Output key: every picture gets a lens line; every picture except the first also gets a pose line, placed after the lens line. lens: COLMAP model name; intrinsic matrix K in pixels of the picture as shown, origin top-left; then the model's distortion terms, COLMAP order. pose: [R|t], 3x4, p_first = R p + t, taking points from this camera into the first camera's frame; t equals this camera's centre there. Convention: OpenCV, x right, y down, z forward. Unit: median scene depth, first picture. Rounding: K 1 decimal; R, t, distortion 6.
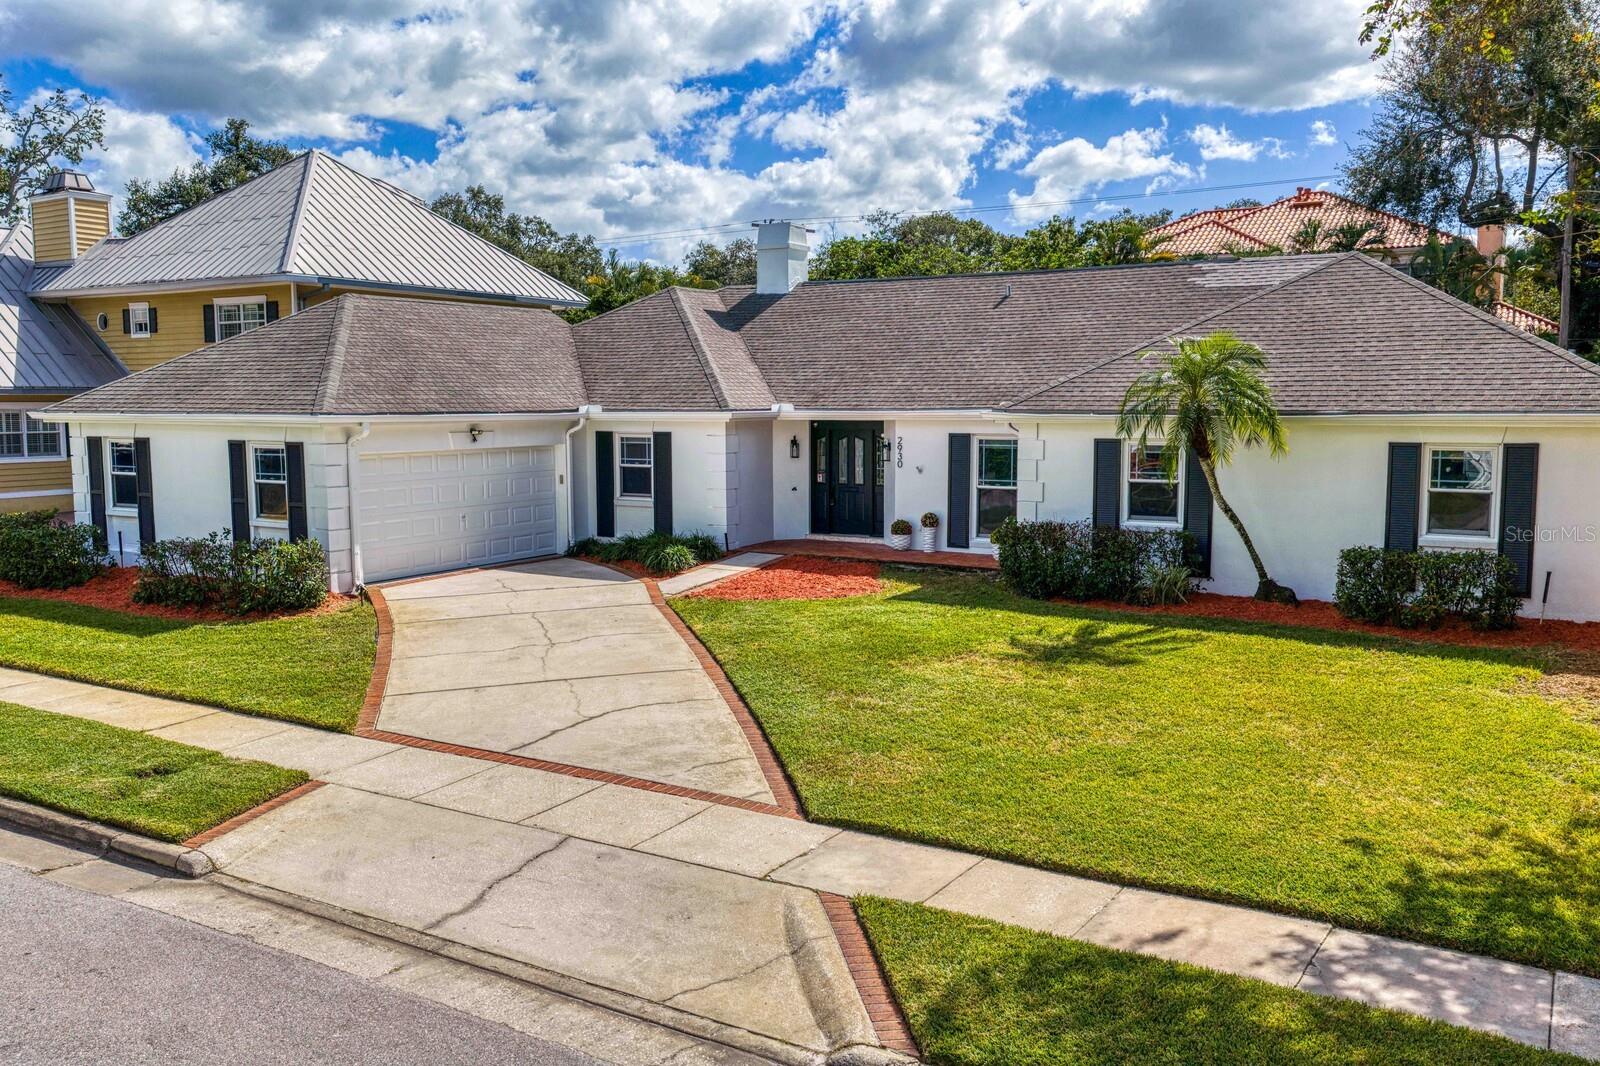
lens RADIAL K [[1280.5, 0, 803.4], [0, 1280.5, 534.8], [0, 0, 1]] dist [0.035074, -0.029961]
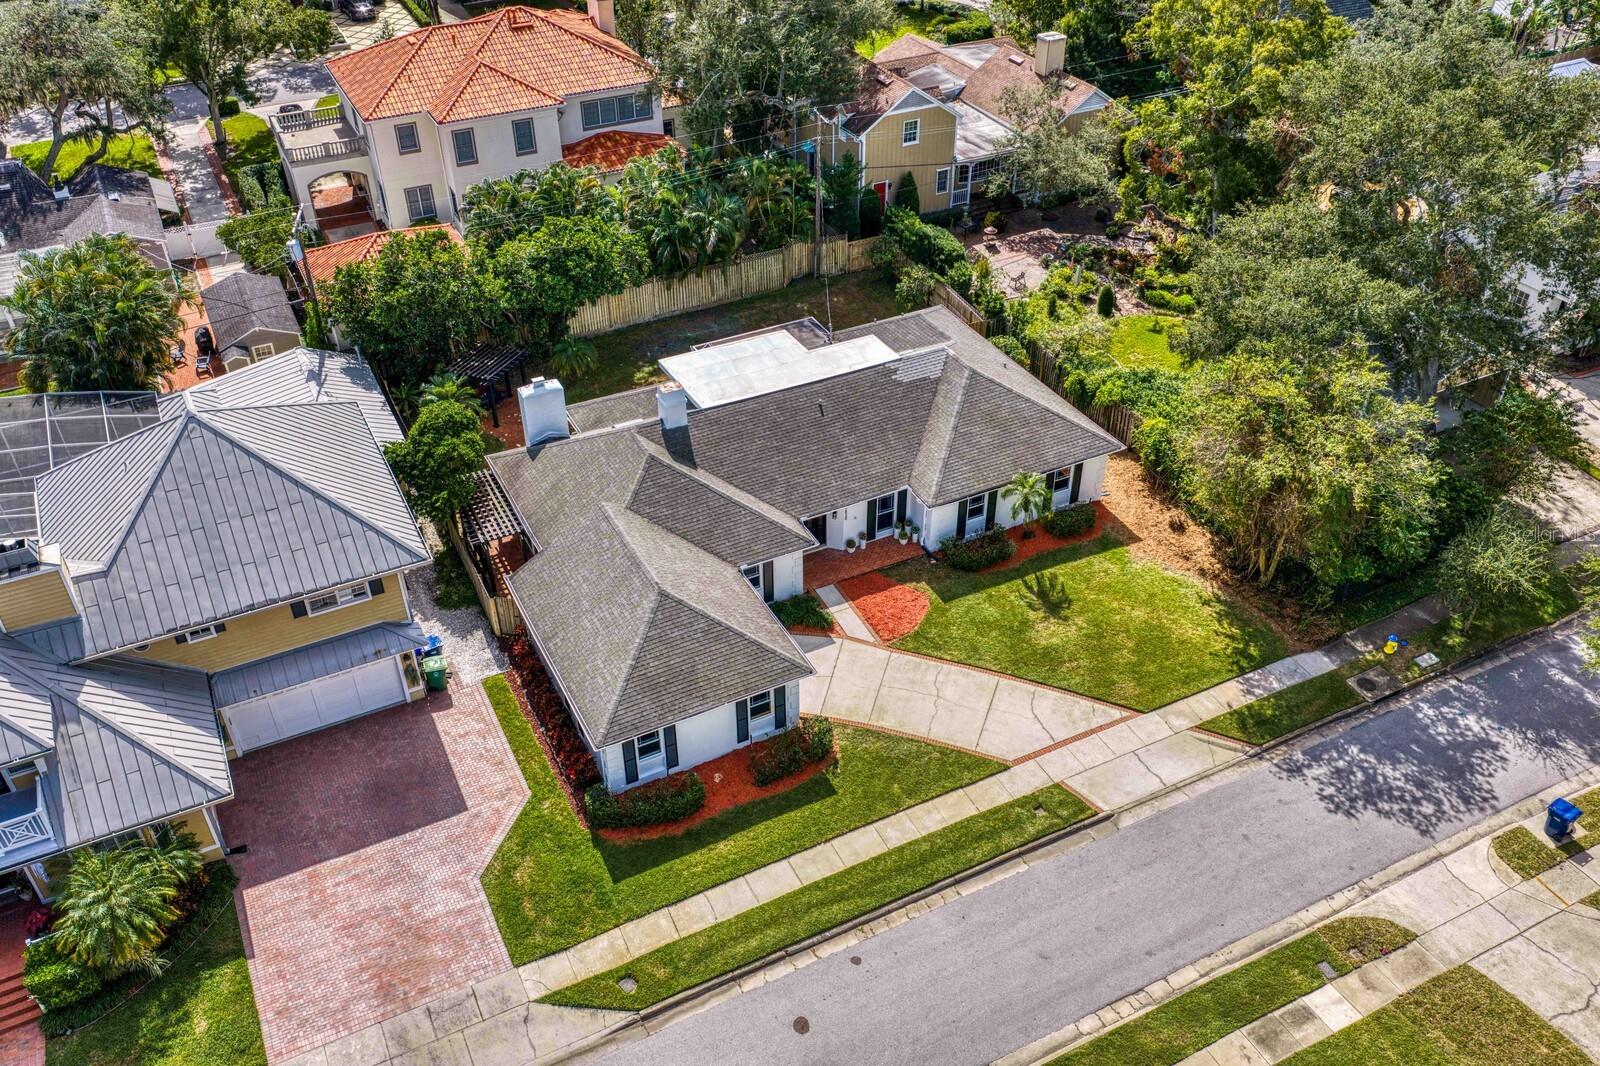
lens RADIAL K [[1280.5, 0, 803.4], [0, 1280.5, 534.8], [0, 0, 1]] dist [0.035074, -0.029961]
pose [[0.531593, -0.508997, 0.677002, -1.411201], [0.086246, 0.827667, 0.554552, -1.213768], [-0.842598, -0.236407, 0.483881, 0.012789]]
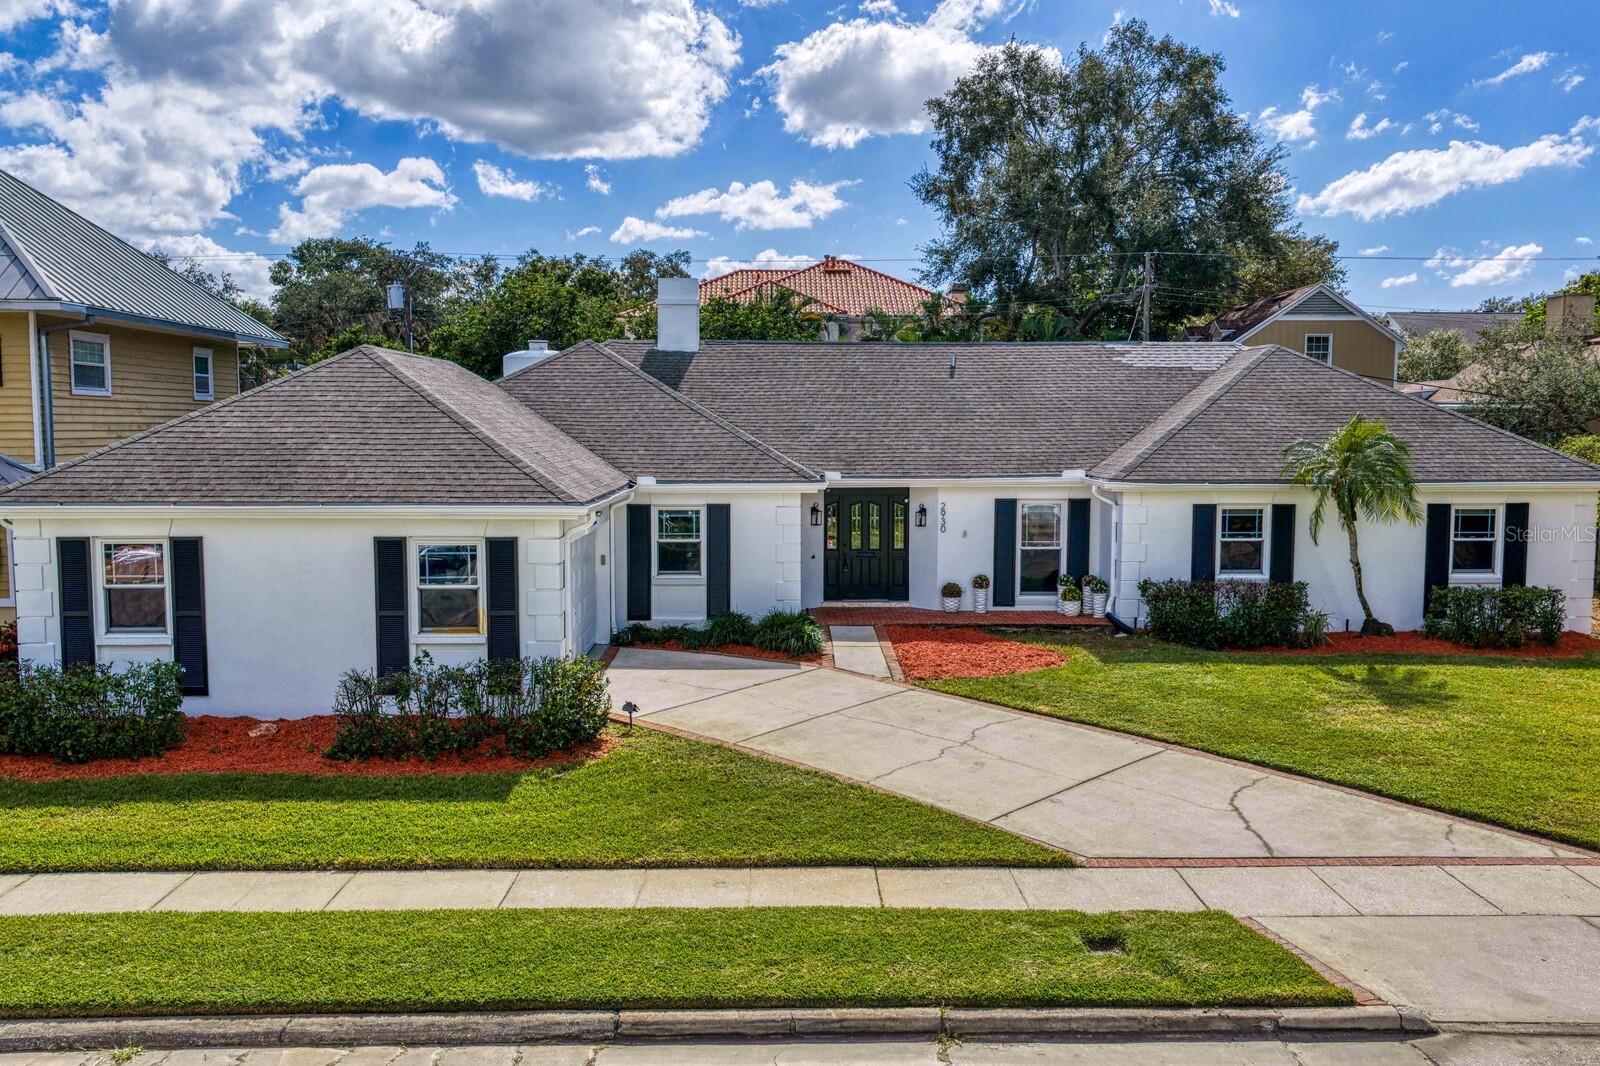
lens RADIAL K [[1280.5, 0, 803.4], [0, 1280.5, 534.8], [0, 0, 1]] dist [0.035074, -0.029961]
pose [[0.847653, -0.041831, 0.528900, -0.561614], [0.053221, 0.998563, -0.006320, -0.049467], [-0.527876, 0.033506, 0.848661, 0.176632]]
